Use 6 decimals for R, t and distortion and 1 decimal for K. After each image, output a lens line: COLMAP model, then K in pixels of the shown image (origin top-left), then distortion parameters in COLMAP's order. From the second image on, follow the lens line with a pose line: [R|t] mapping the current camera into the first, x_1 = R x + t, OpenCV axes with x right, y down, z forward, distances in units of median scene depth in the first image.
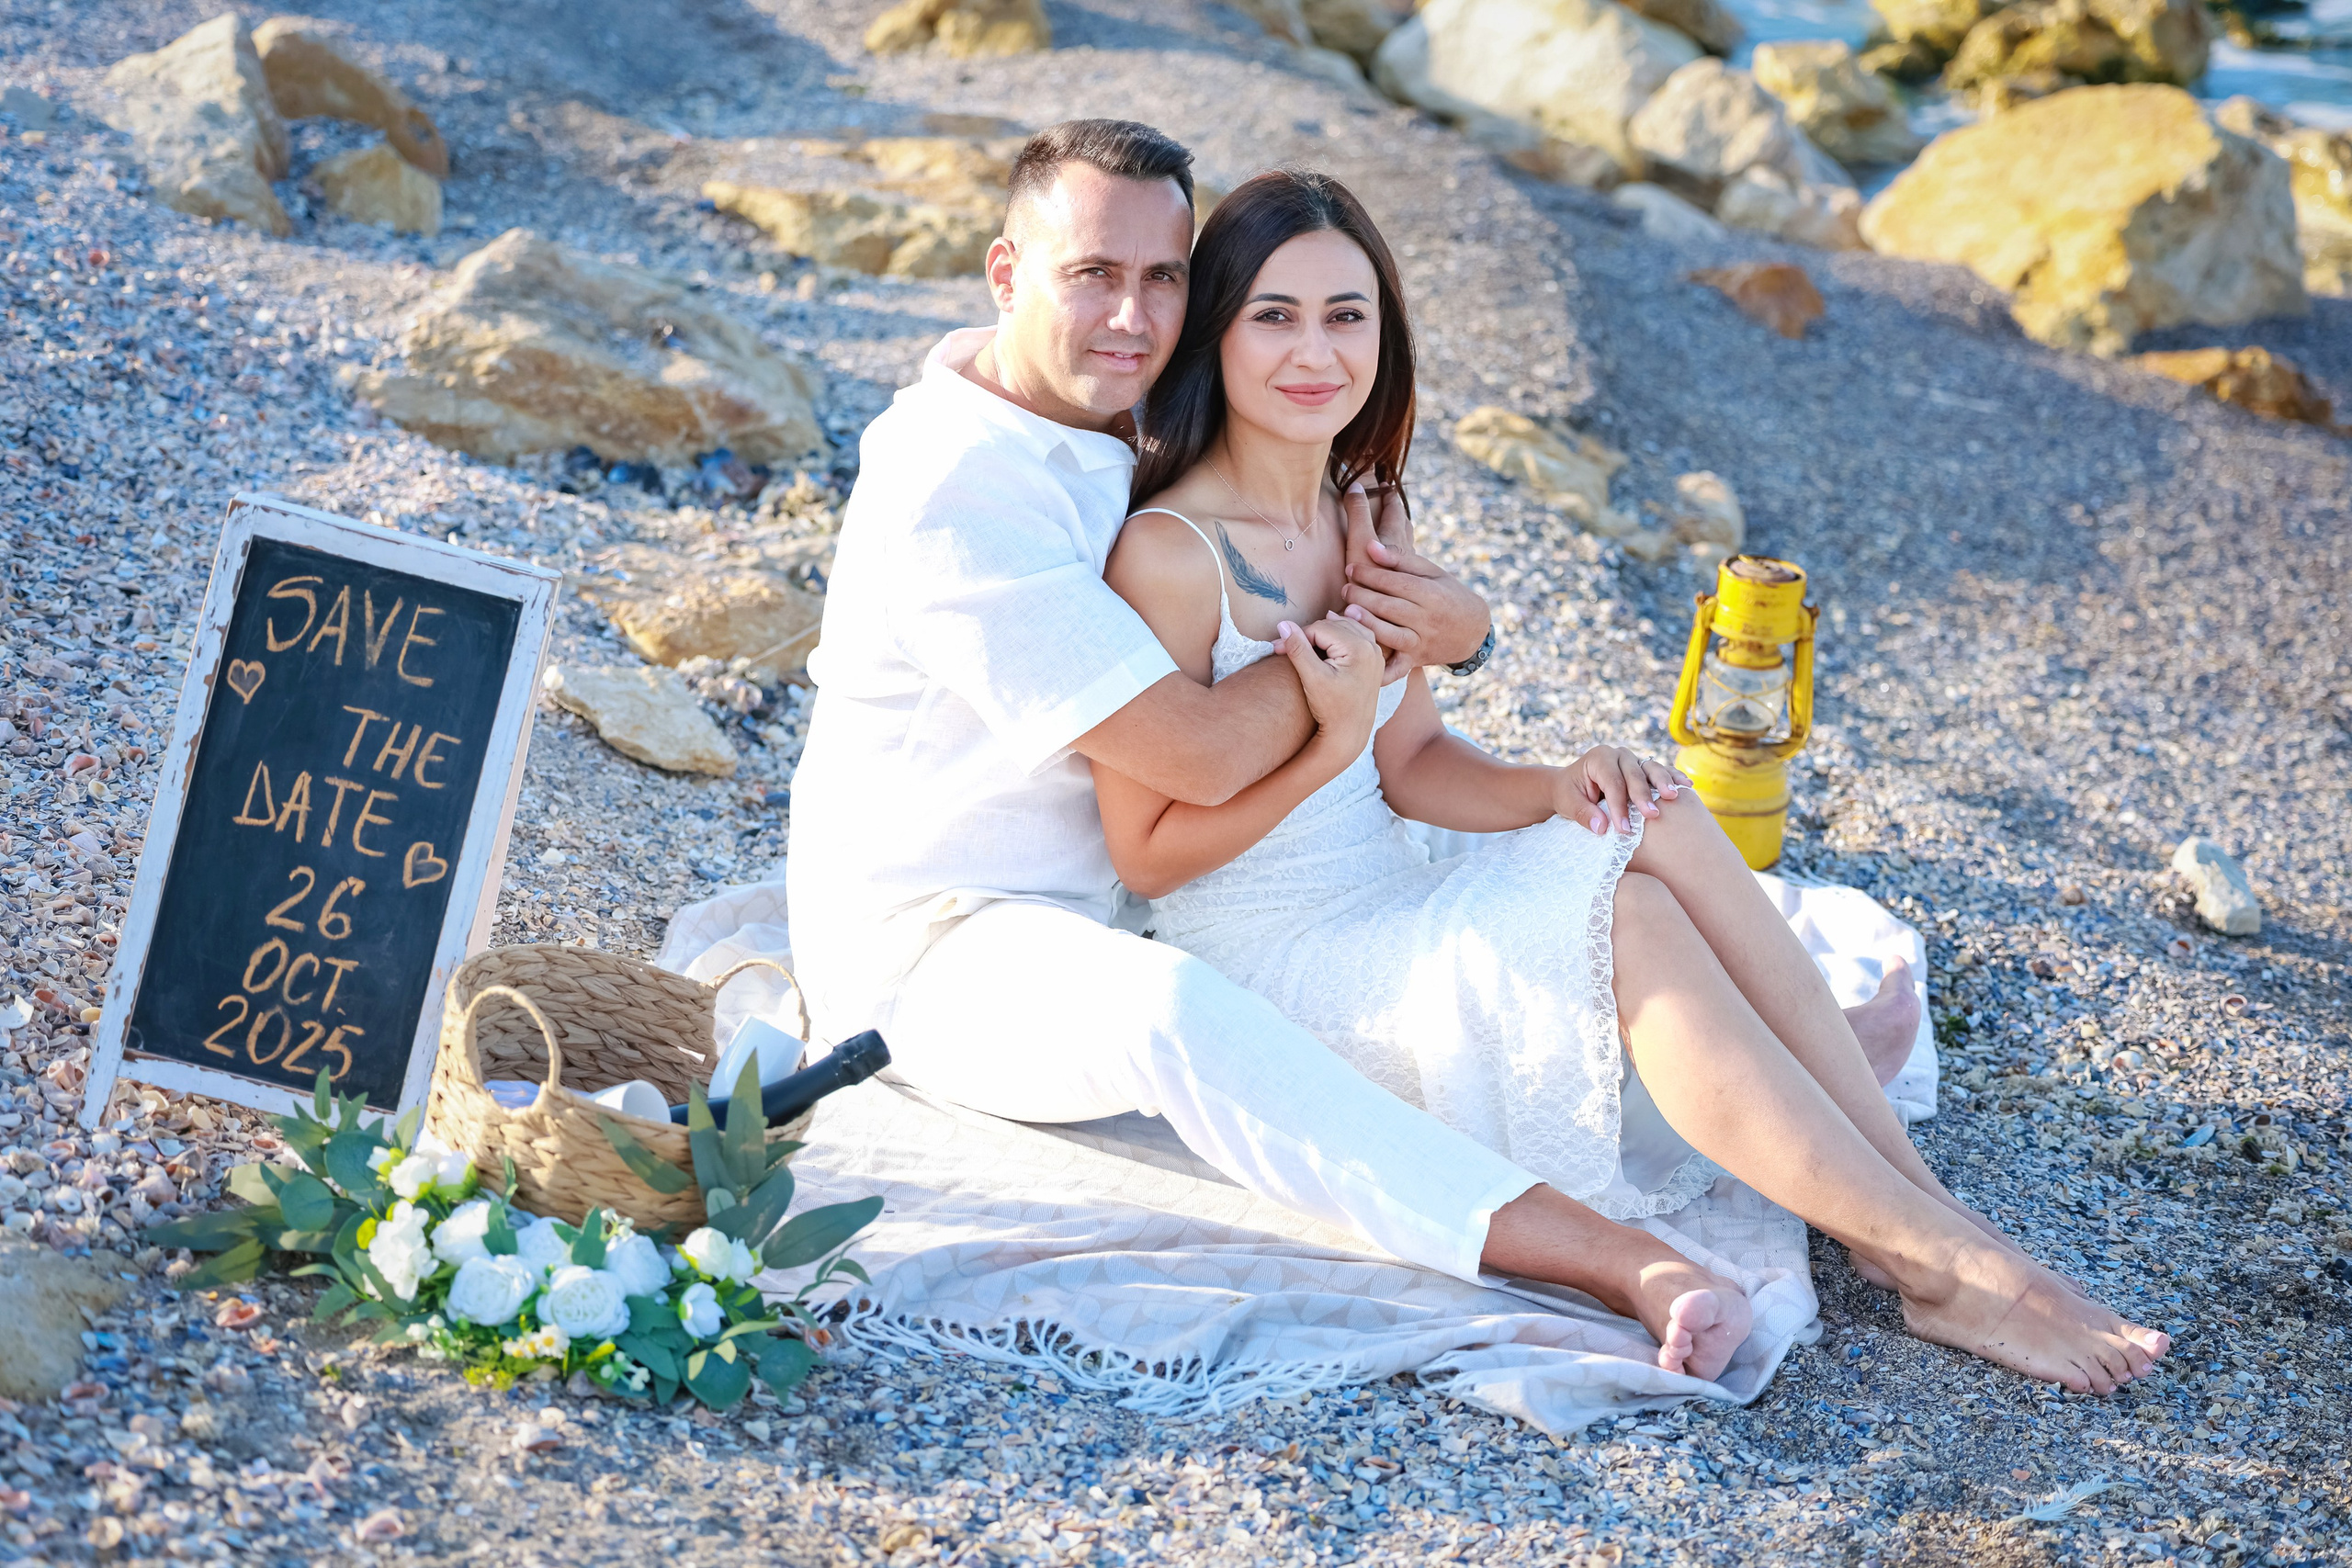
lens RADIAL K [[4634.3, 0, 1190.9], [0, 4634.3, 734.8], [0, 0, 1]] dist [0.016923, -0.267199]
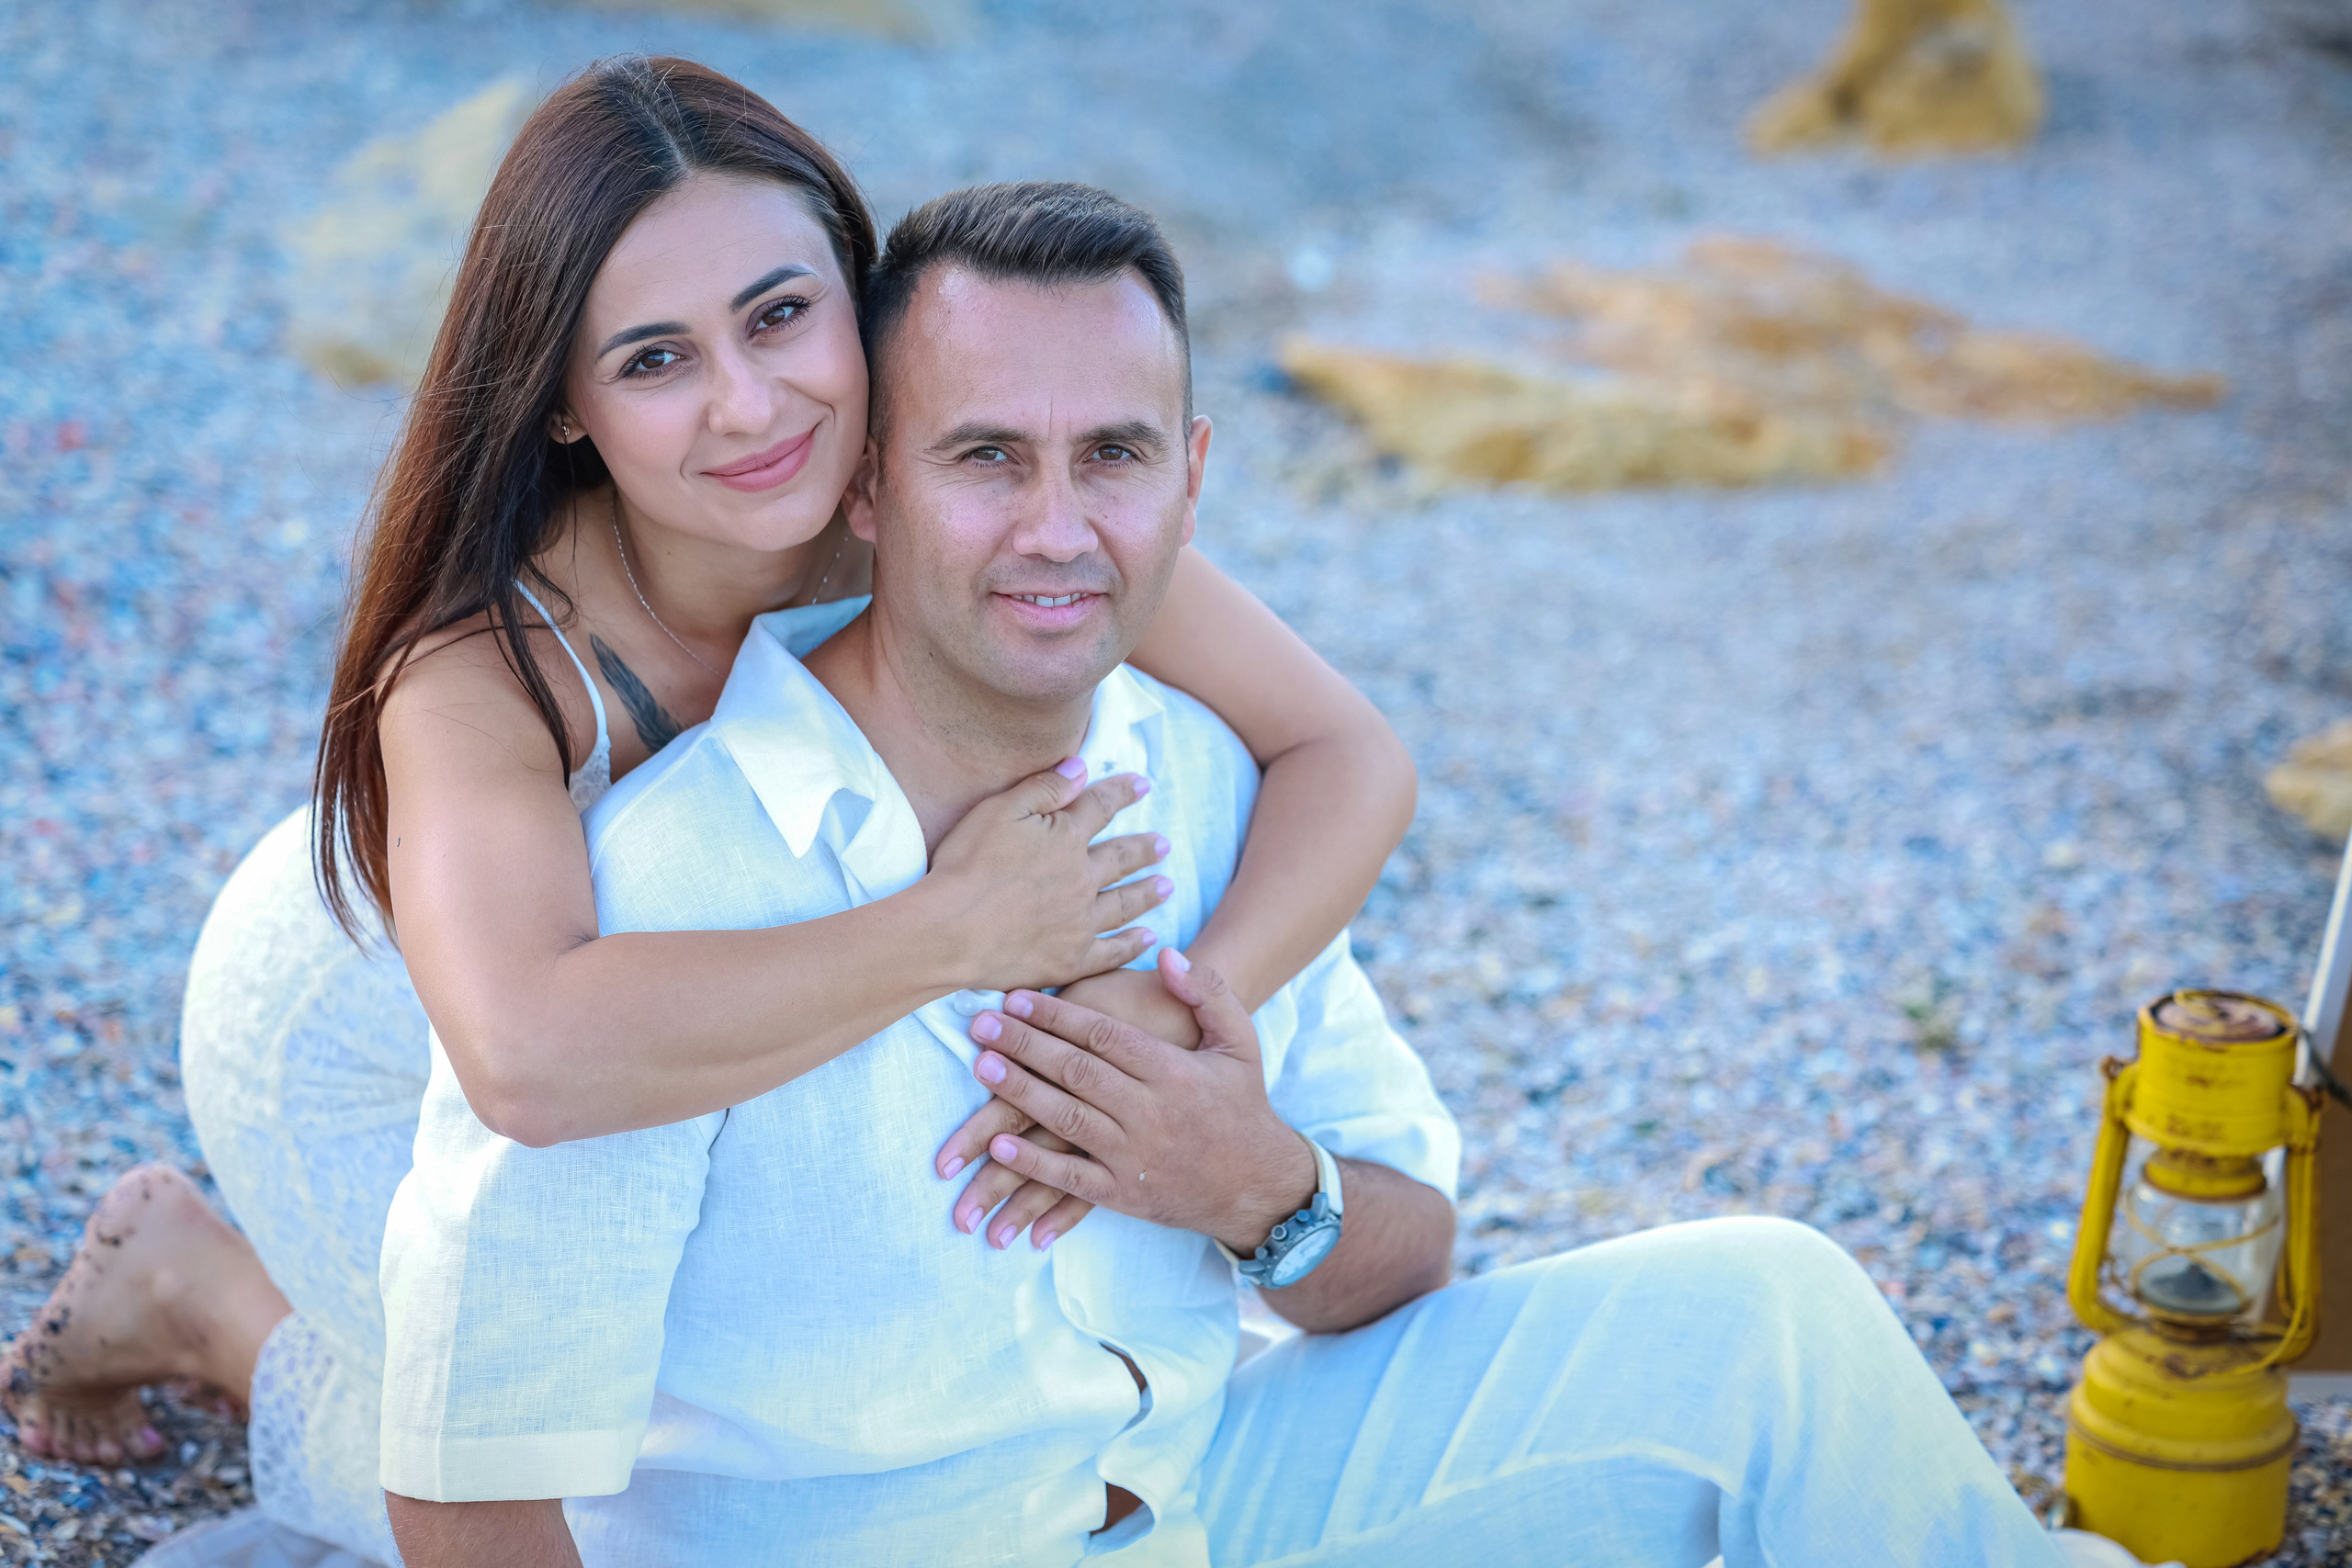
lens RADIAL K [[6575.7, 0, 1213.2], [0, 6575.7, 784.6], [0, 0, 1]] dist [0.006414, -0.133490]
pose [[0.953438, 0.026974, -0.300381, 0.276473], [-0.045236, 0.997515, -0.054006, -0.018005], [0.298178, 0.065080, 0.952289, 0.258530]]
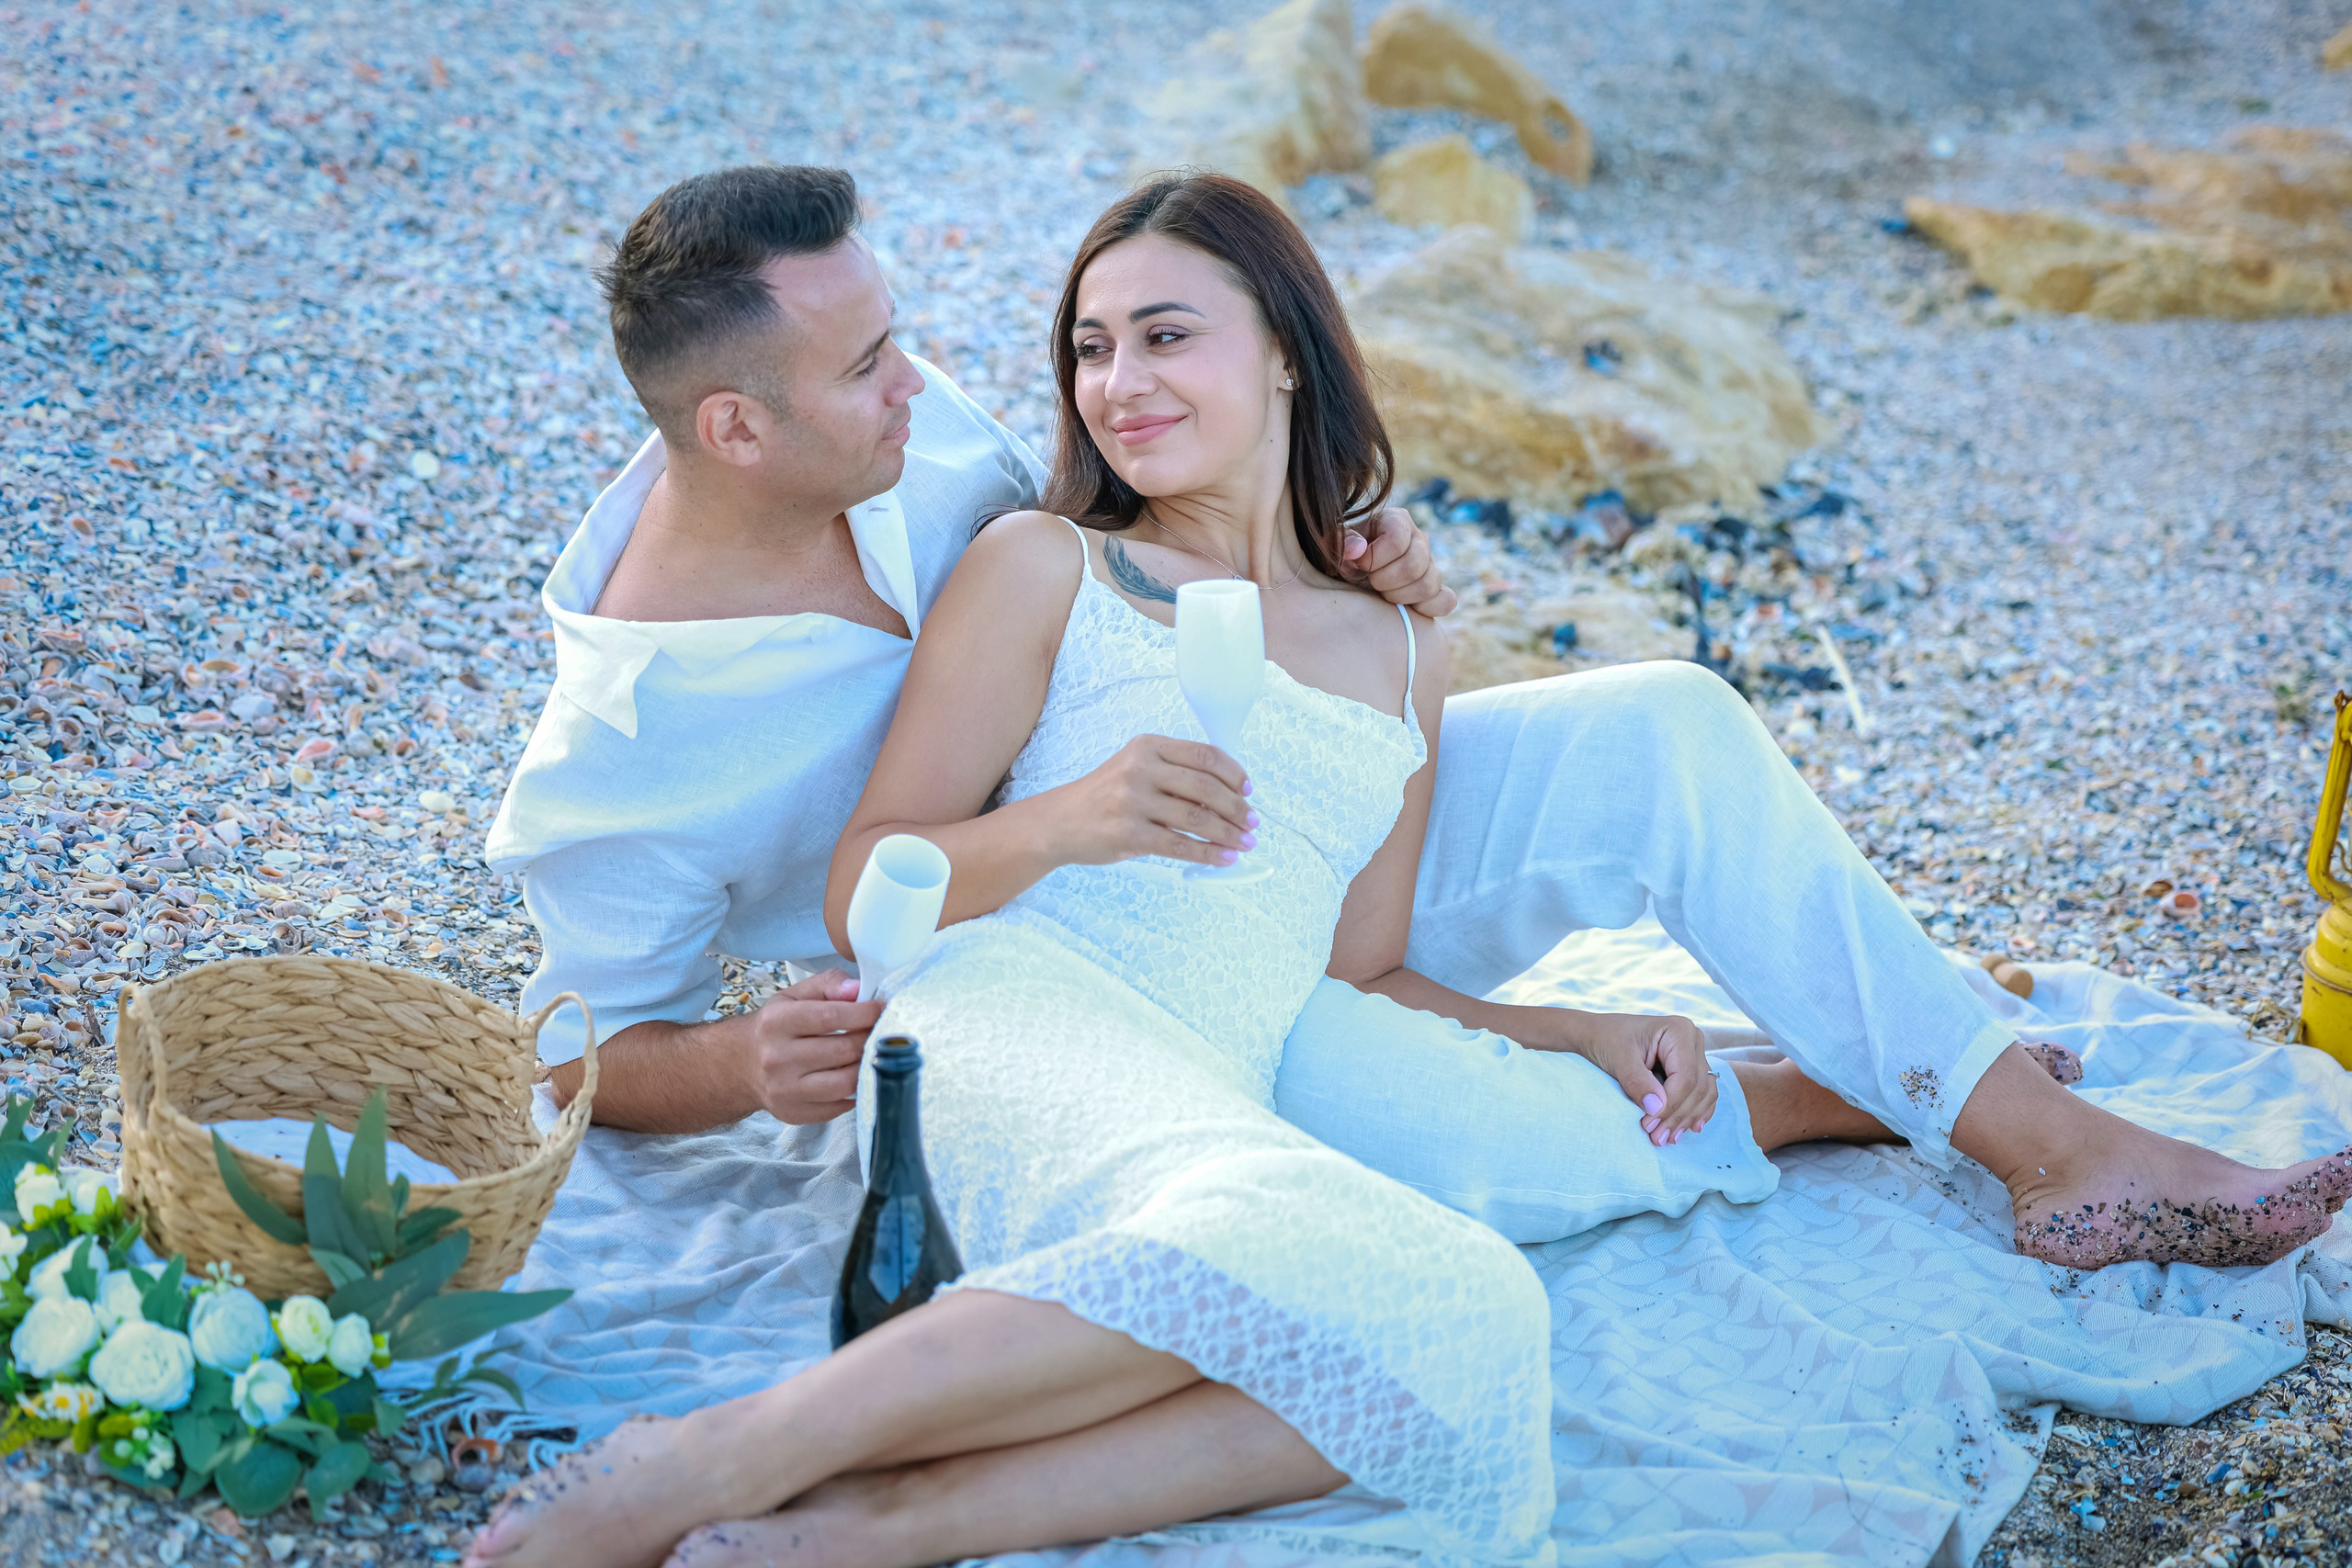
lens RADIAL K [[5430.0, 0, 1218.4], [0, 5430.0, 618.5], [0, 0, 1]] dist [0.069460, -0.524926]
pose [[0.892650, 0.057225, -0.447102, 0.385190], [-0.086571, 0.995208, -0.045464, 0.014346], [0.442358, 0.079290, 0.893327, 0.171349]]
